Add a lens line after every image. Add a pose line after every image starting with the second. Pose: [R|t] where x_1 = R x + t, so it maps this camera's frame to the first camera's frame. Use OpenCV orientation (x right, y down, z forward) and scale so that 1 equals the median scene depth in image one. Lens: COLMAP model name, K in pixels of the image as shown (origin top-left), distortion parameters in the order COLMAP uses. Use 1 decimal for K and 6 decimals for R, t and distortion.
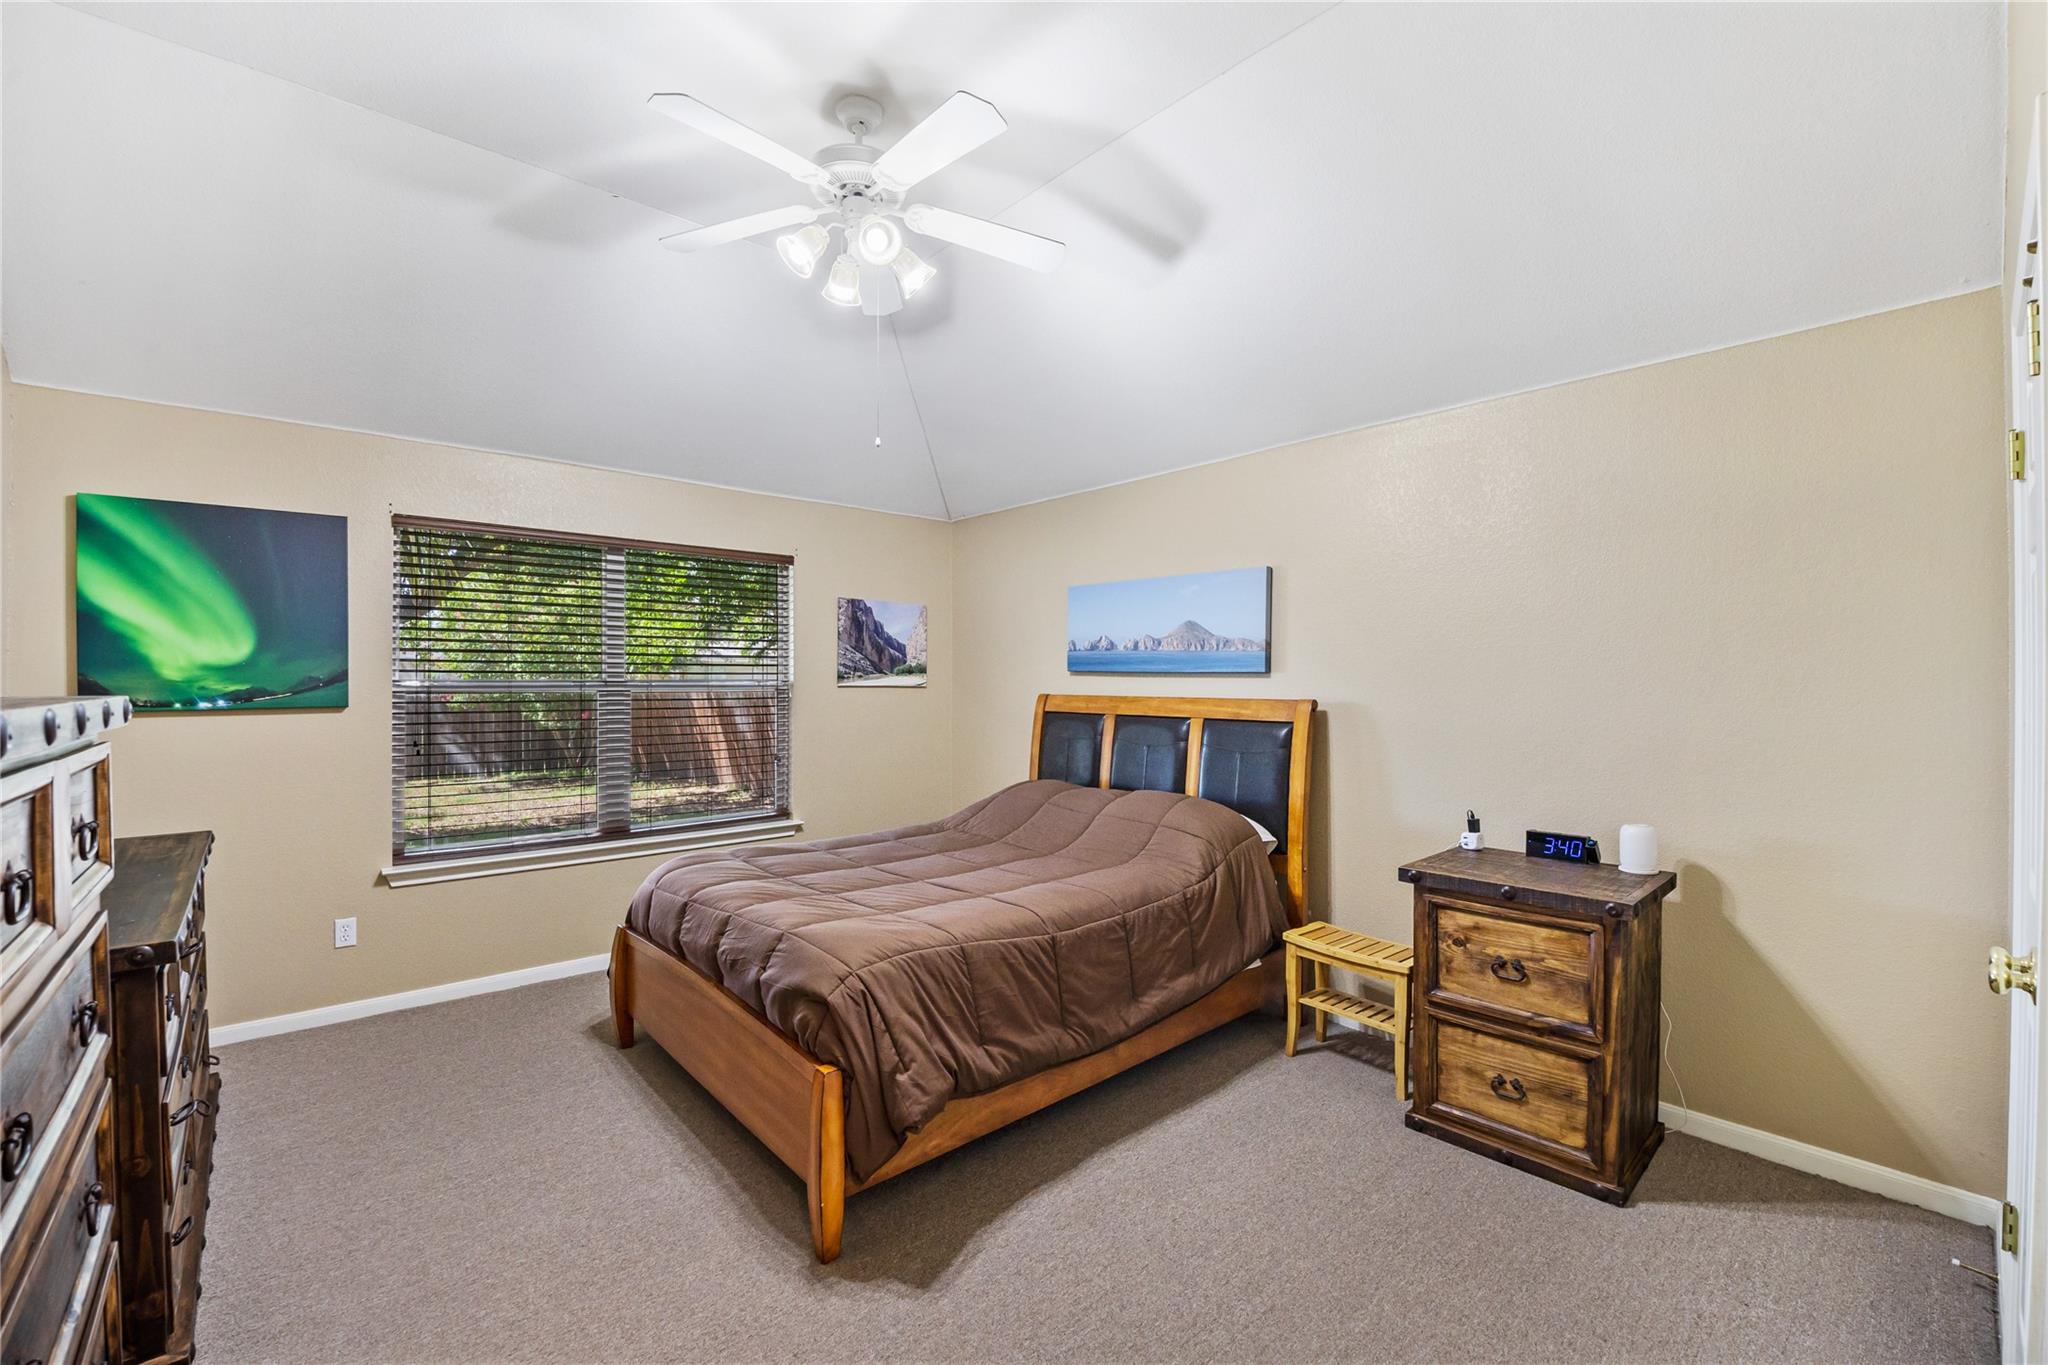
lens RADIAL K [[872.3, 0, 1032.8], [0, 872.3, 689.1], [0, 0, 1]] dist [-0.000675, -0.000044]
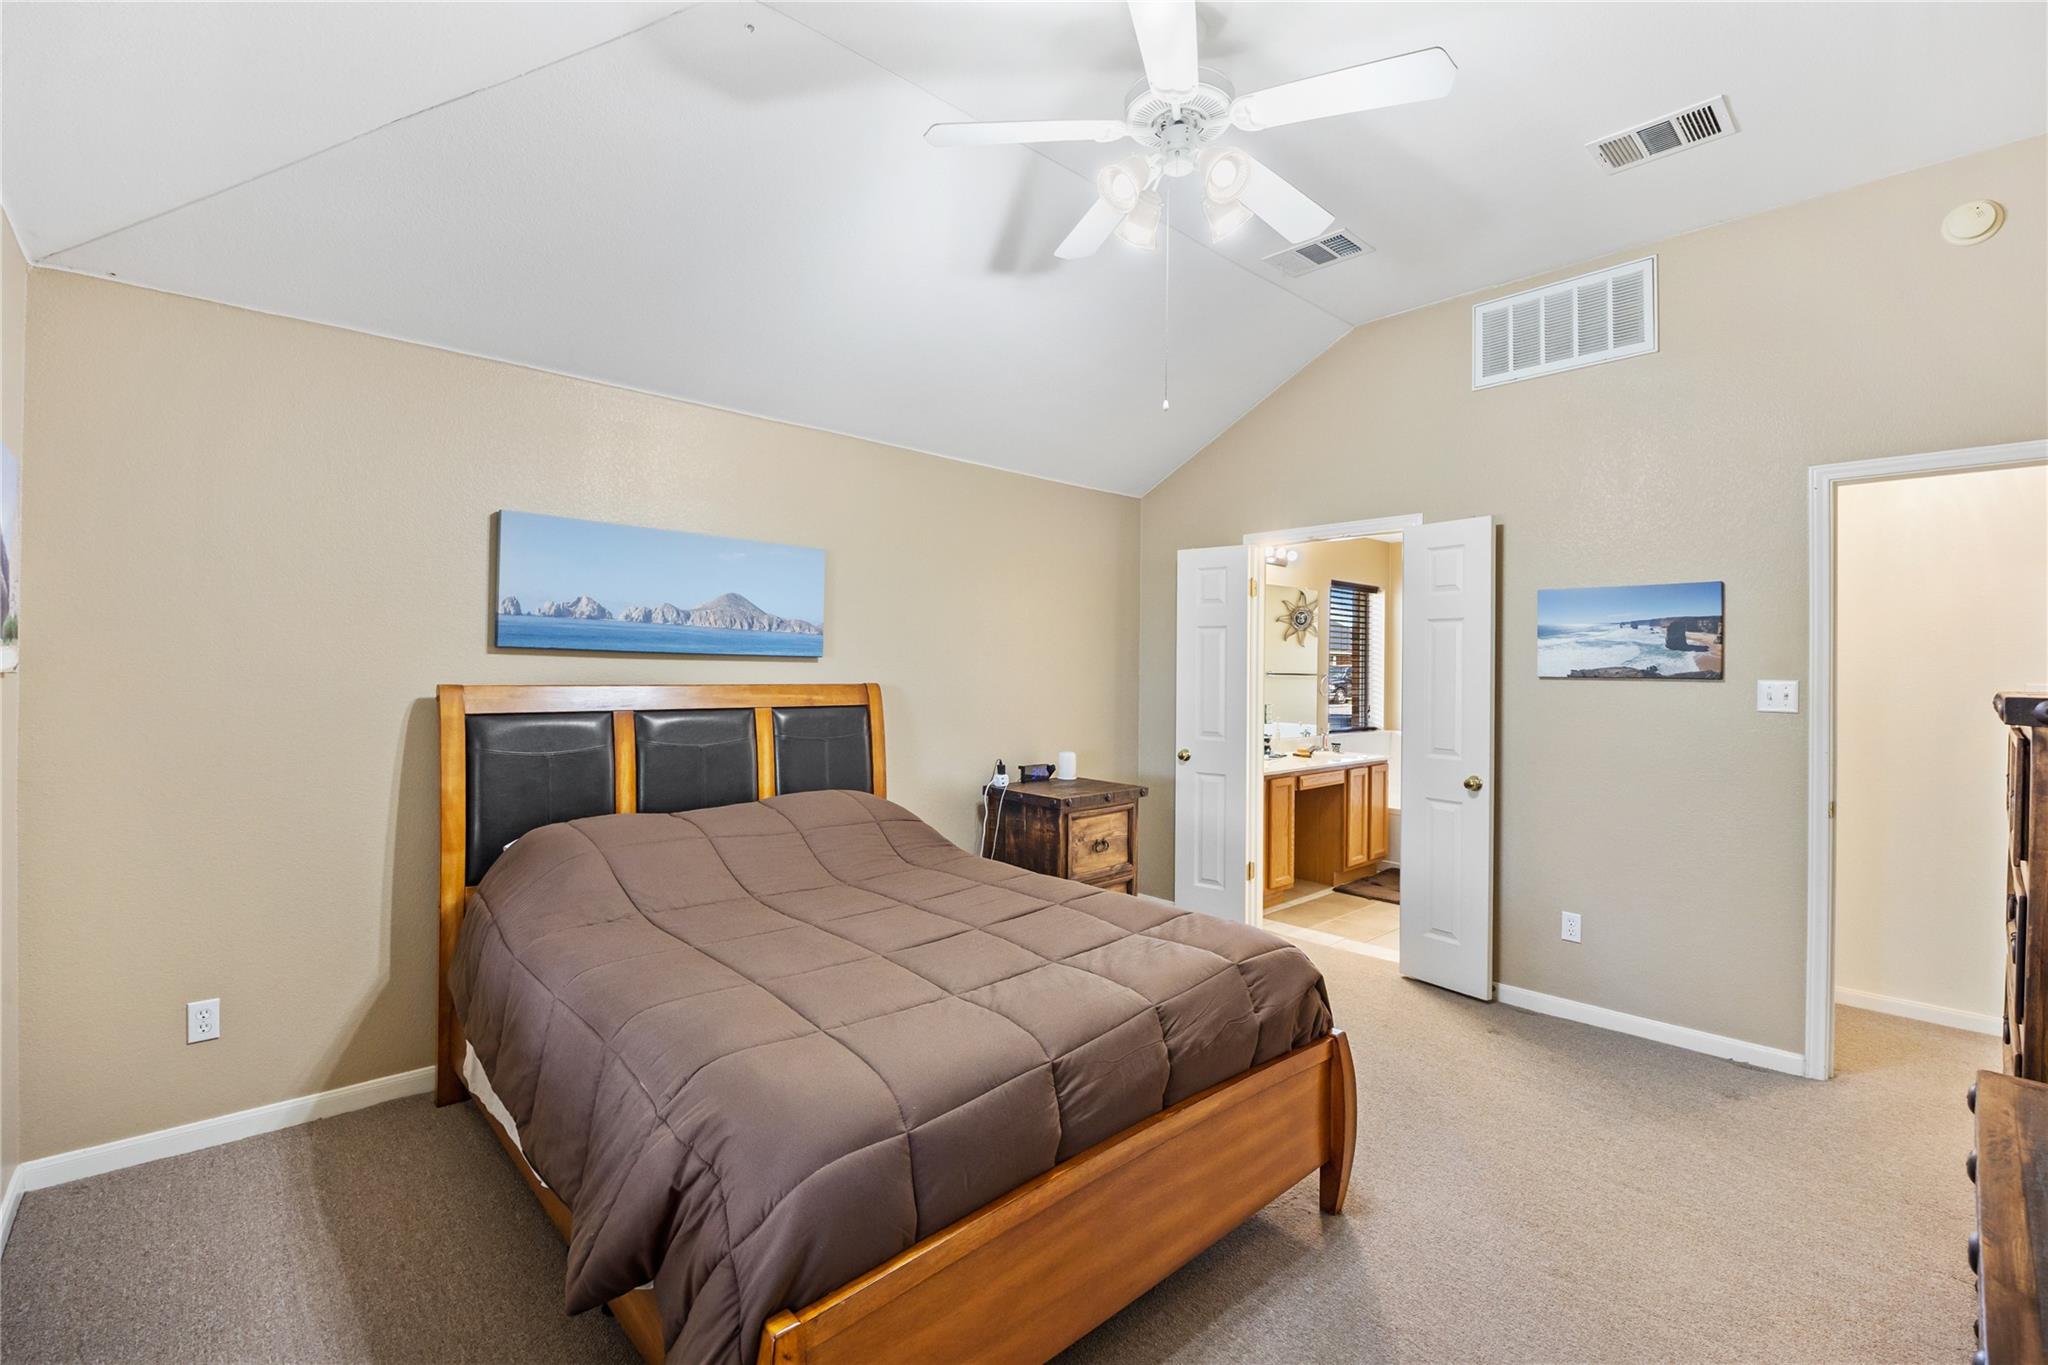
lens RADIAL K [[872.3, 0, 1038.8], [0, 872.3, 670.3], [0, 0, 1]] dist [-0.000675, -0.000044]
pose [[-0.021166, -0.001490, 0.999775, -0.705492], [-0.000290, 0.999999, 0.001484, -0.005142], [-0.999776, -0.000259, -0.021166, 0.752569]]
